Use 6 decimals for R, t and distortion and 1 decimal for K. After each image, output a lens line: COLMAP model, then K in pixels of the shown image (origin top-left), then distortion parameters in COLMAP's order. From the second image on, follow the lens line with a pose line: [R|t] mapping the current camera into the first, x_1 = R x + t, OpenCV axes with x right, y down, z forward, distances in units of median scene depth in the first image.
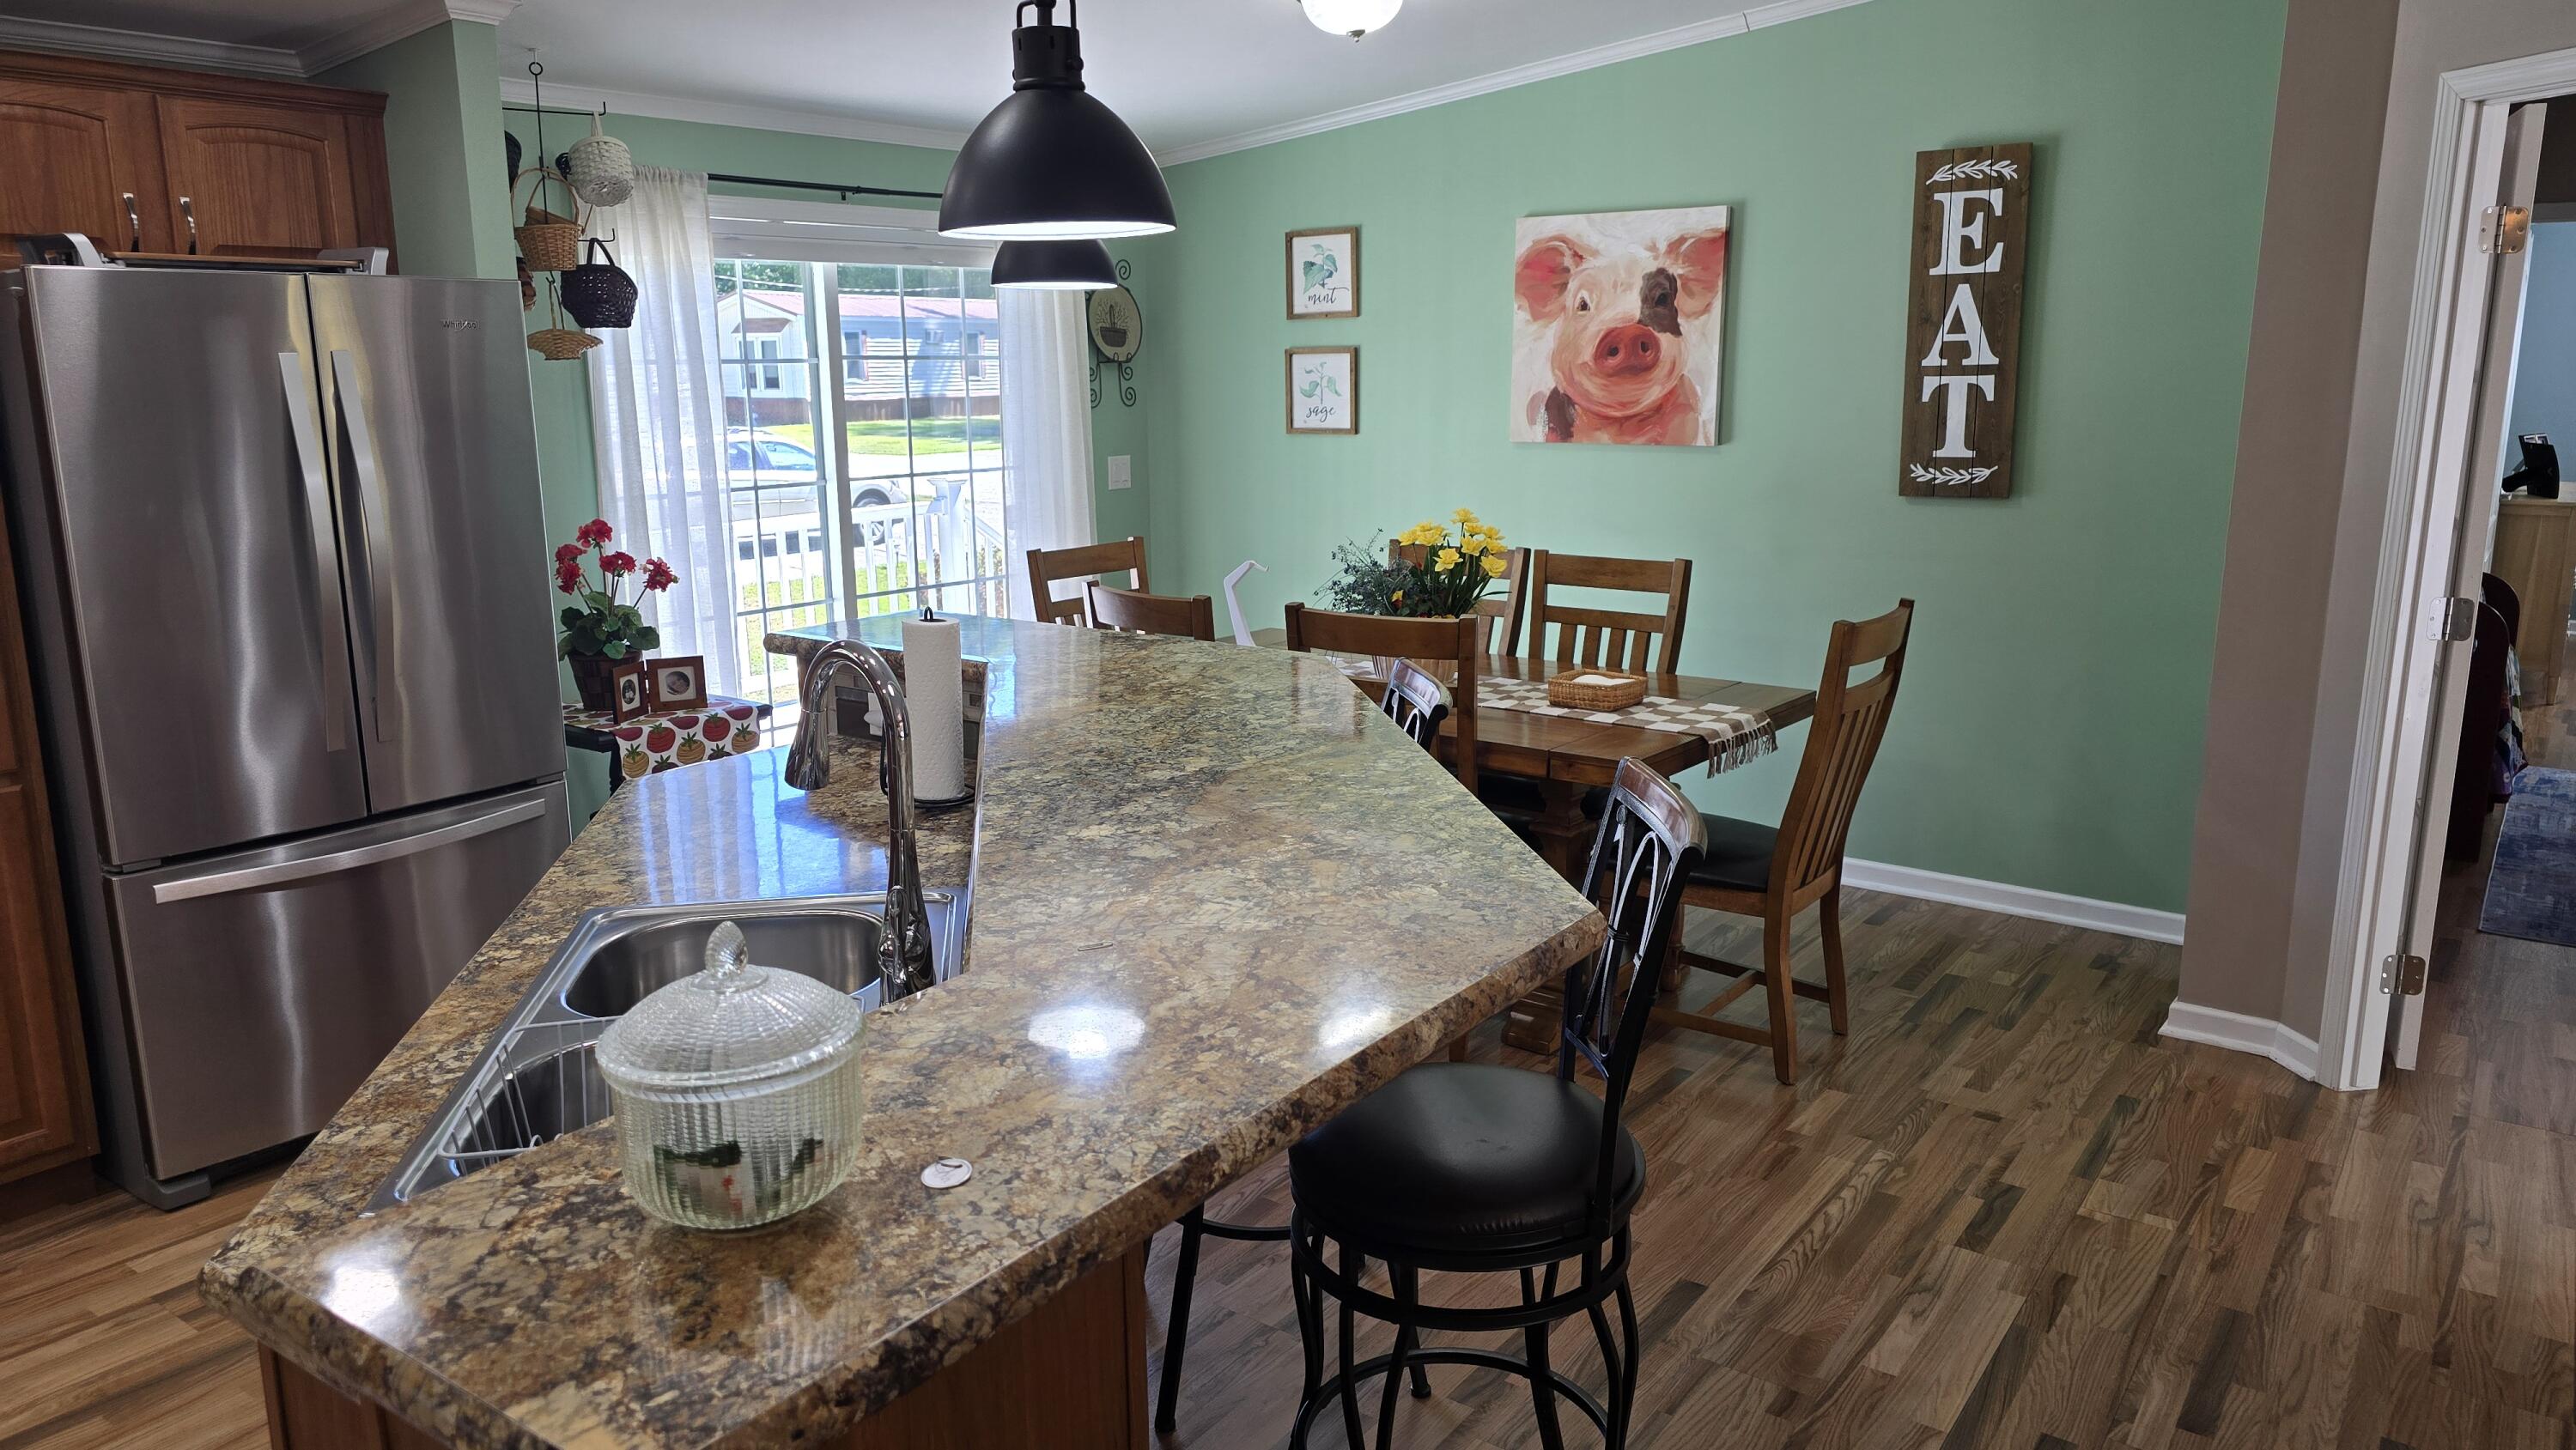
lens RADIAL K [[1742.6, 0, 1274.5], [0, 1742.6, 718.2], [0, 0, 1]] dist [0.059599, -0.059216]
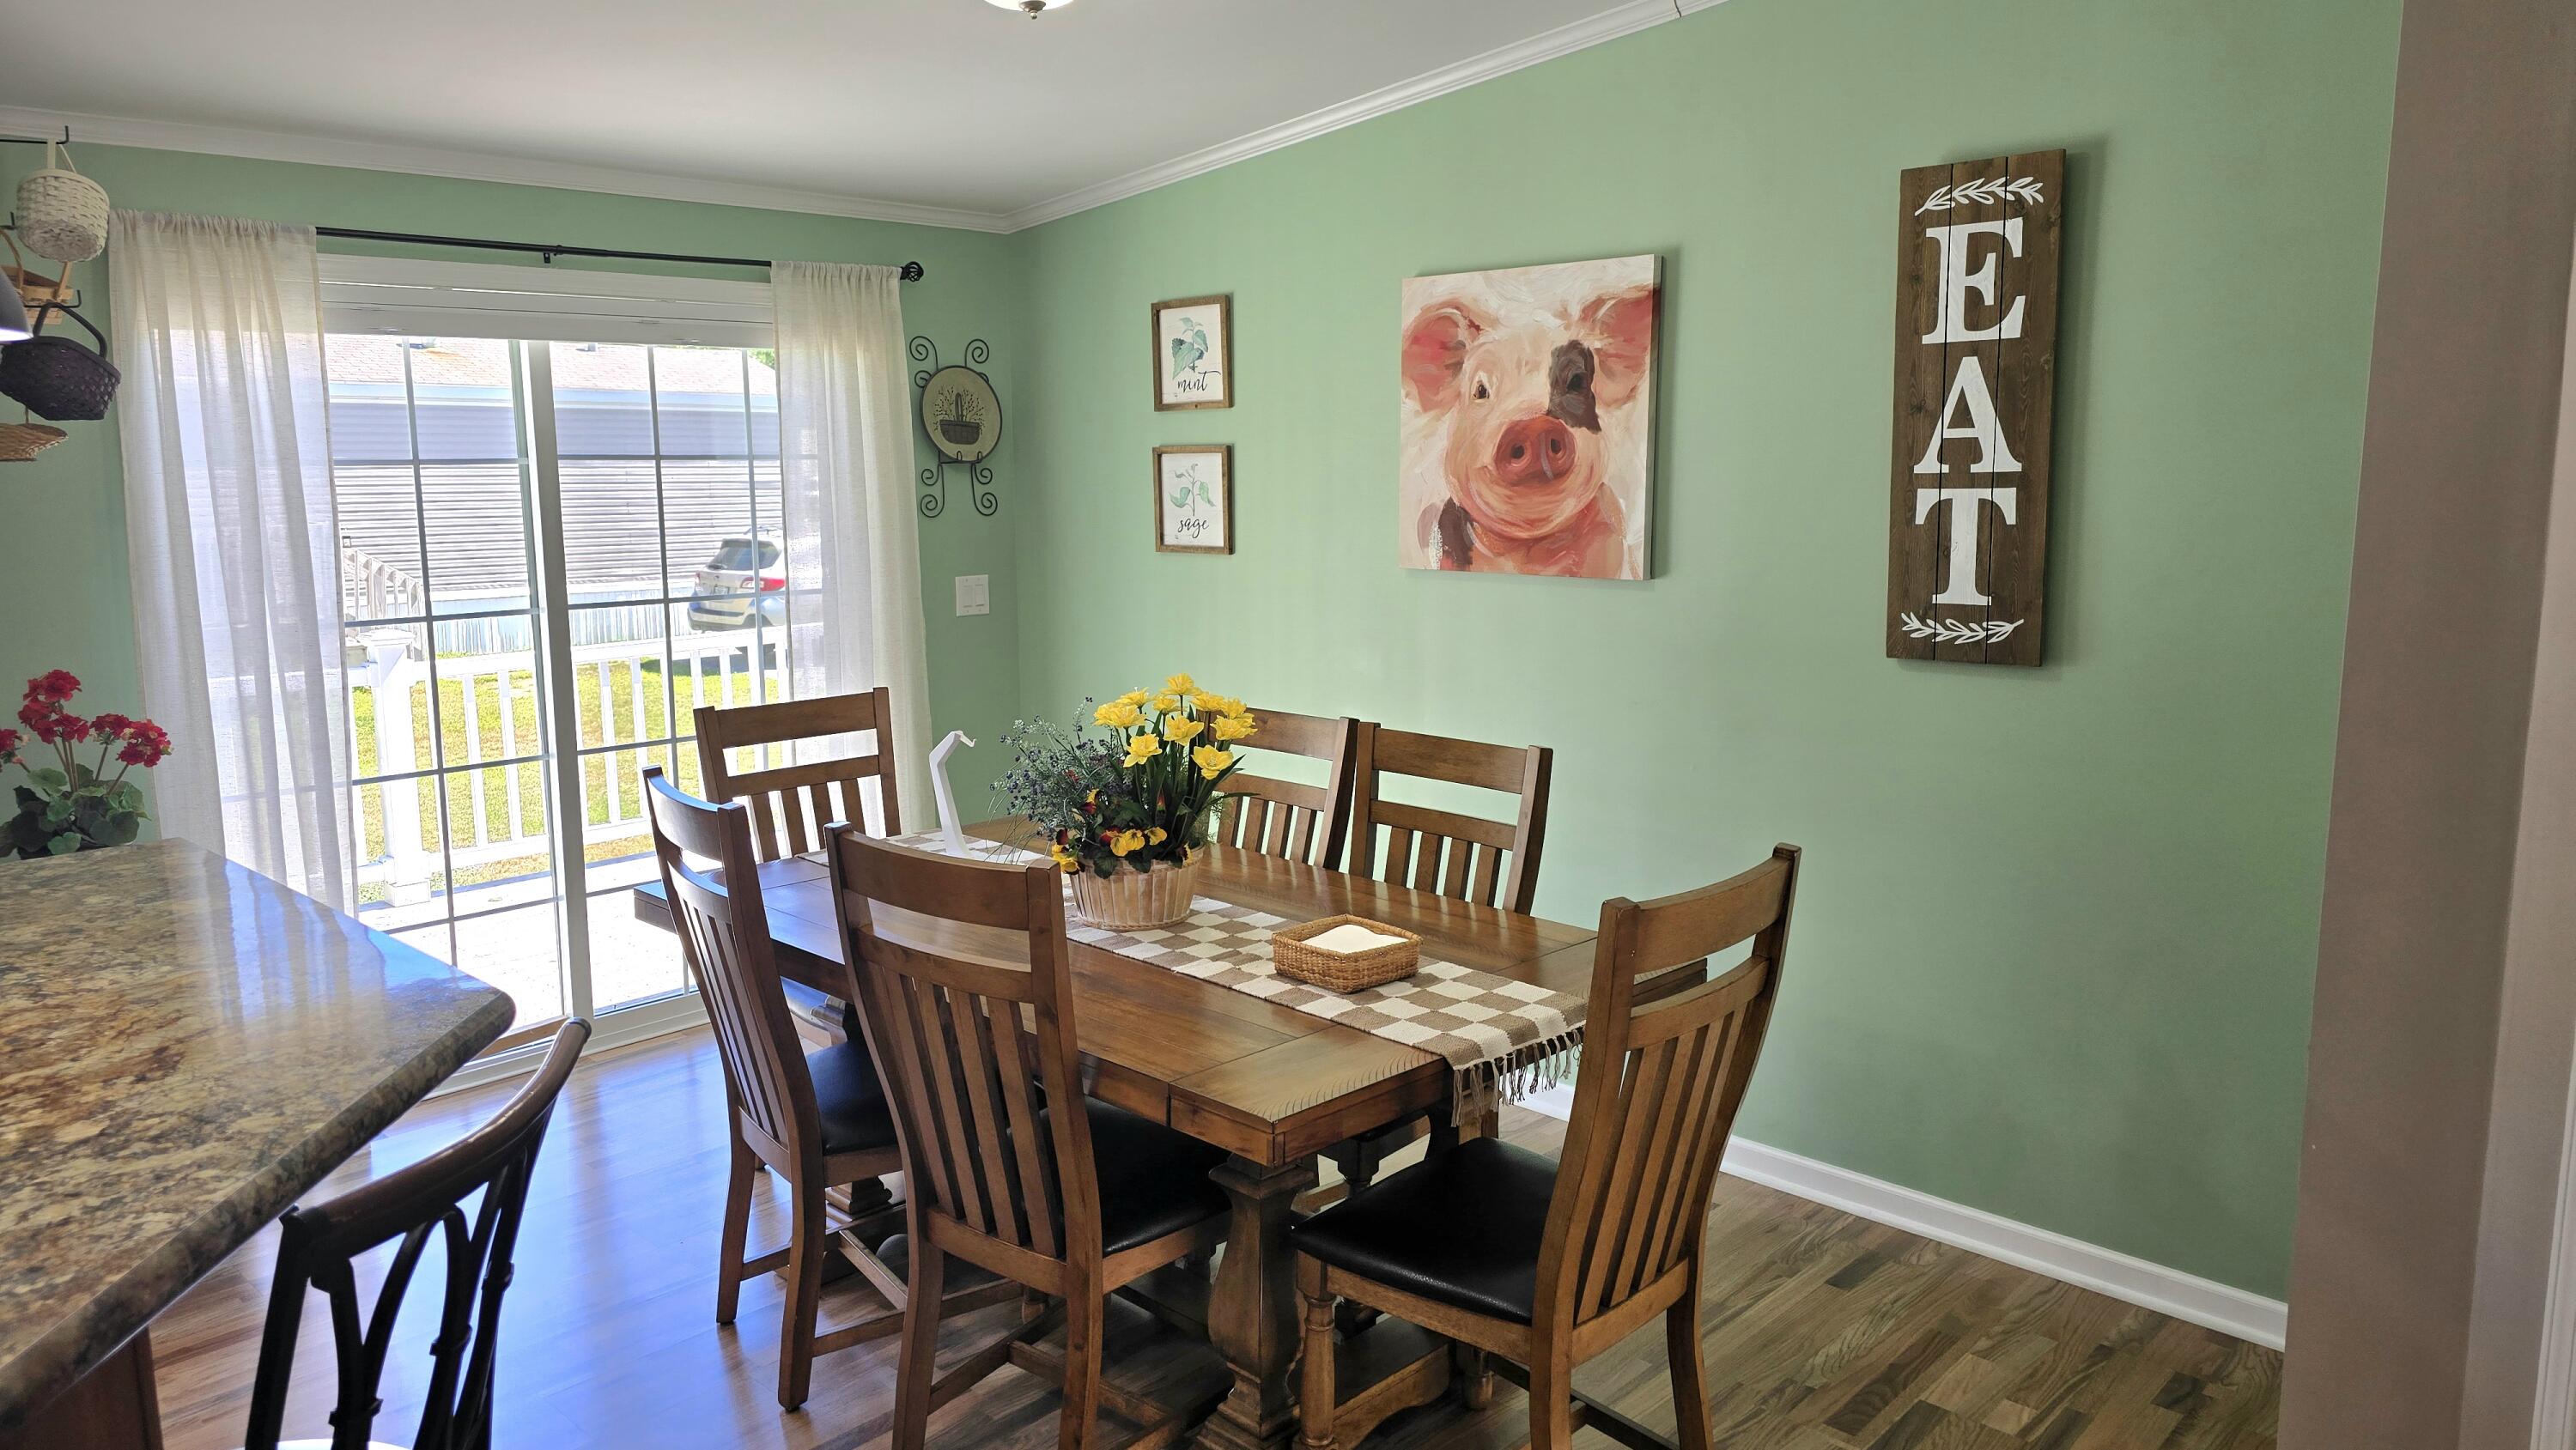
lens RADIAL K [[1742.6, 0, 1251.5], [0, 1742.6, 708.7], [0, 0, 1]] dist [0.059599, -0.059216]
pose [[0.991196, 0.019931, -0.130895, 0.196856], [-0.027624, 0.997979, -0.057225, -0.059315], [0.129489, 0.060337, 0.989743, 0.277869]]
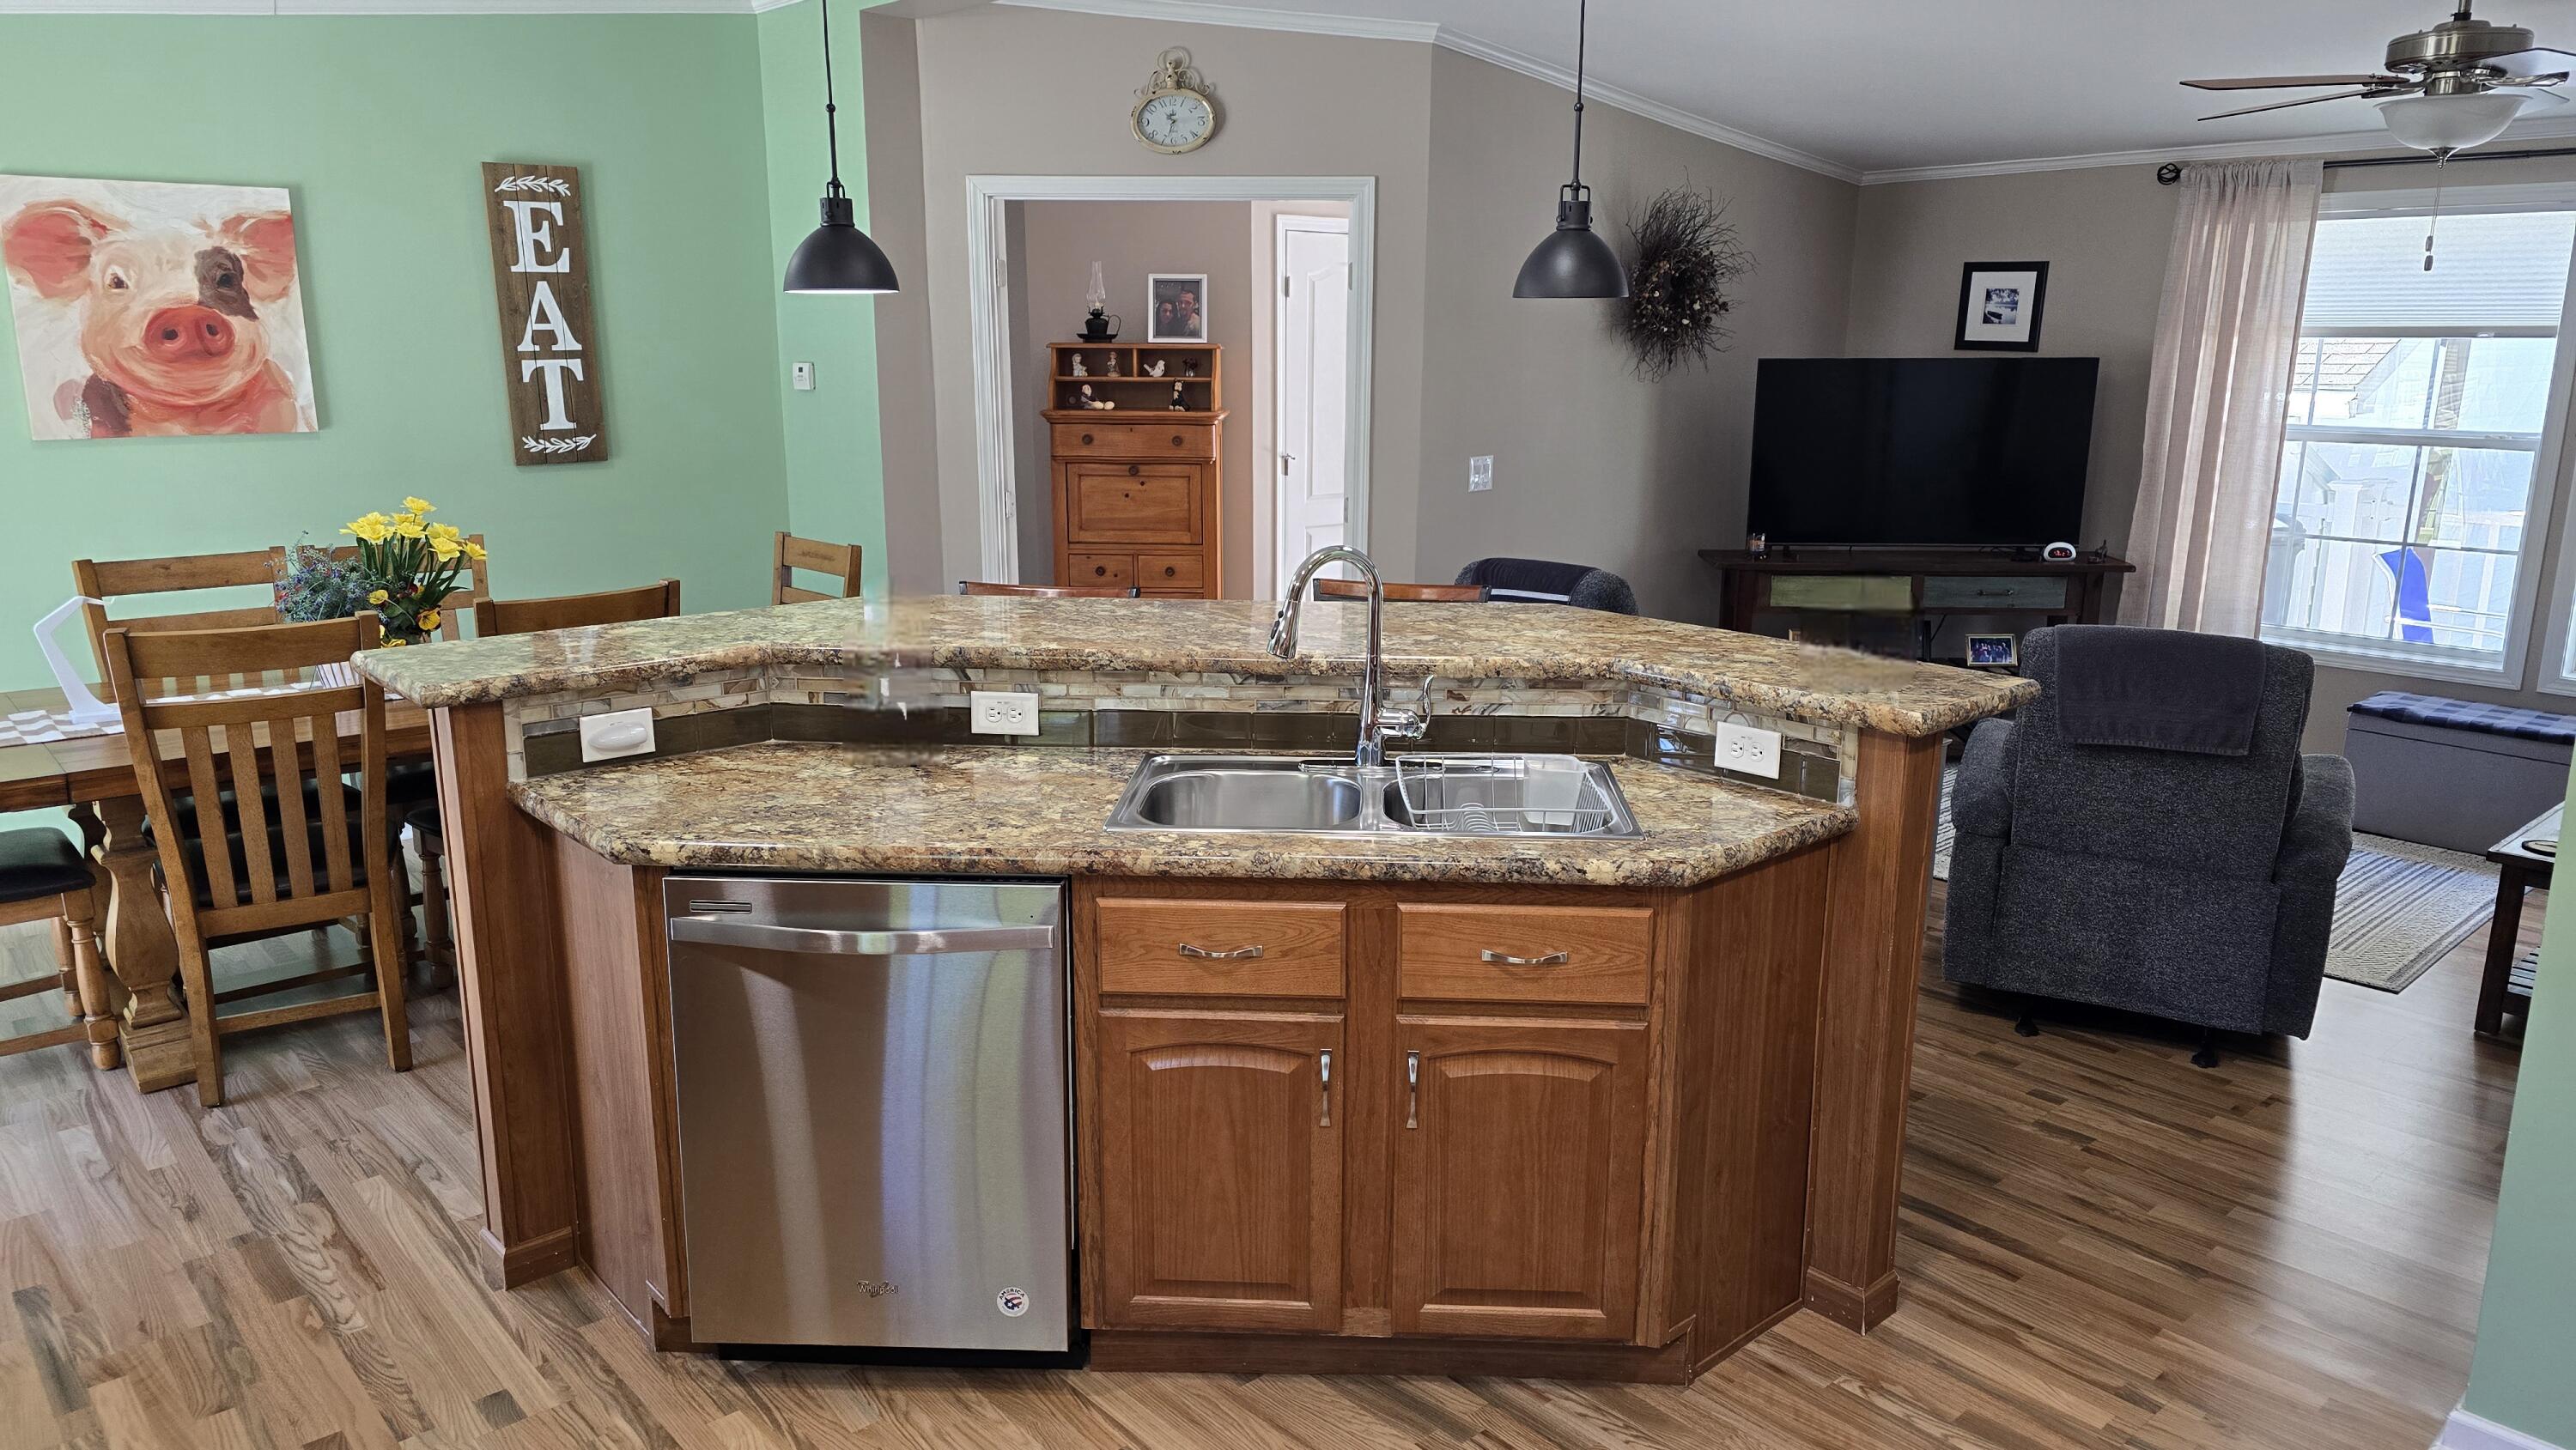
lens RADIAL K [[1742.6, 0, 1267.7], [0, 1742.6, 764.5], [0, 0, 1]] dist [0.059599, -0.059216]
pose [[0.213755, -0.233672, 0.948529, -0.669914], [0.192474, 0.962011, 0.193619, -0.067234], [-0.957738, 0.141180, 0.250610, 0.272016]]
